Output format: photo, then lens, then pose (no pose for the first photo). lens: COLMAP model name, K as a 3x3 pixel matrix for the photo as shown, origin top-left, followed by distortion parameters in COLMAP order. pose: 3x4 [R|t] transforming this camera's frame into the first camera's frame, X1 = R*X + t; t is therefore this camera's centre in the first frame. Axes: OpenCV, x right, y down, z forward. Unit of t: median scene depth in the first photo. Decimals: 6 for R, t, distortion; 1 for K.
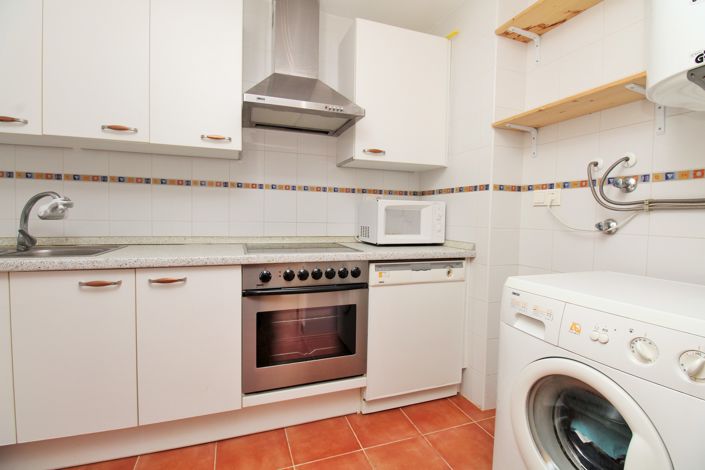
lens RADIAL K [[323.2, 0, 353.0], [0, 323.2, 232.7], [0, 0, 1]] dist [-0.002011, -0.000682]
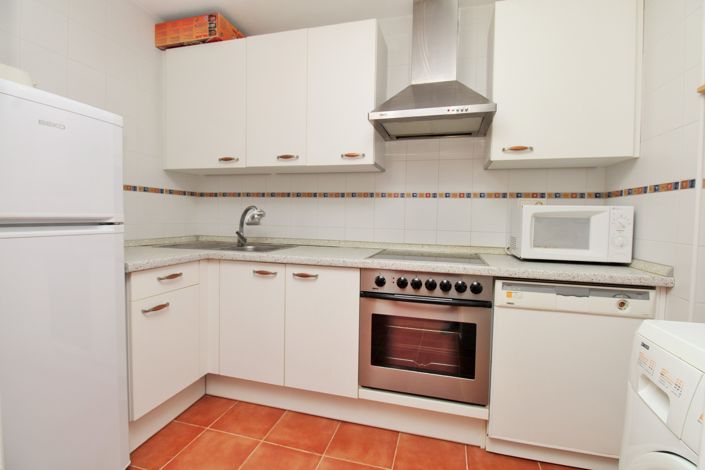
lens RADIAL K [[326.4, 0, 352.5], [0, 326.4, 235.0], [0, 0, 1]] dist [-0.000264, -0.000479]
pose [[0.819906, 0.028105, -0.571808, 0.229084], [-0.034690, 0.999398, -0.000621, -0.010690], [0.571447, 0.020345, 0.820387, 0.056024]]
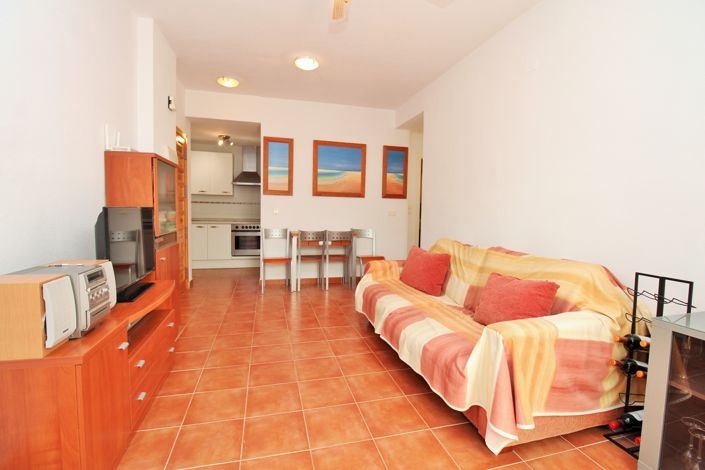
lens RADIAL K [[326.4, 0, 352.5], [0, 326.4, 235.0], [0, 0, 1]] dist [-0.000264, -0.000479]
pose [[0.997231, 0.013733, -0.073083, 1.304488], [-0.012311, 0.999727, 0.019865, 0.120111], [0.073336, -0.018910, 0.997128, -2.640646]]
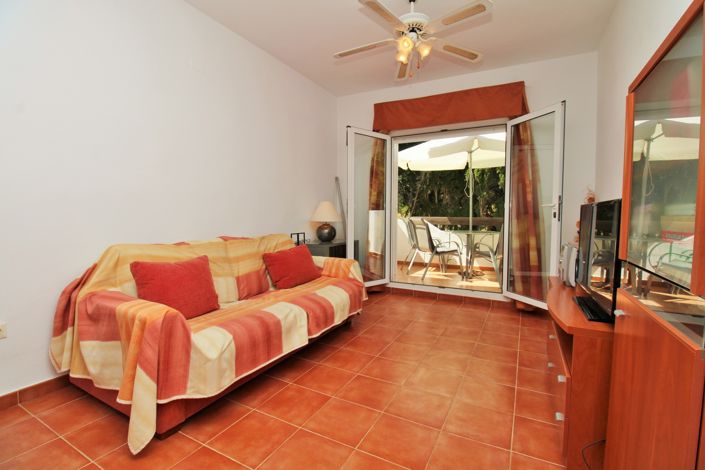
lens RADIAL K [[323.2, 0, 353.0], [0, 323.2, 232.7], [0, 0, 1]] dist [-0.002011, -0.000682]
pose [[-0.675528, -0.062970, 0.734641, -1.642112], [0.023077, 0.994053, 0.106426, -0.157817], [-0.736973, 0.088847, -0.670057, 3.519673]]
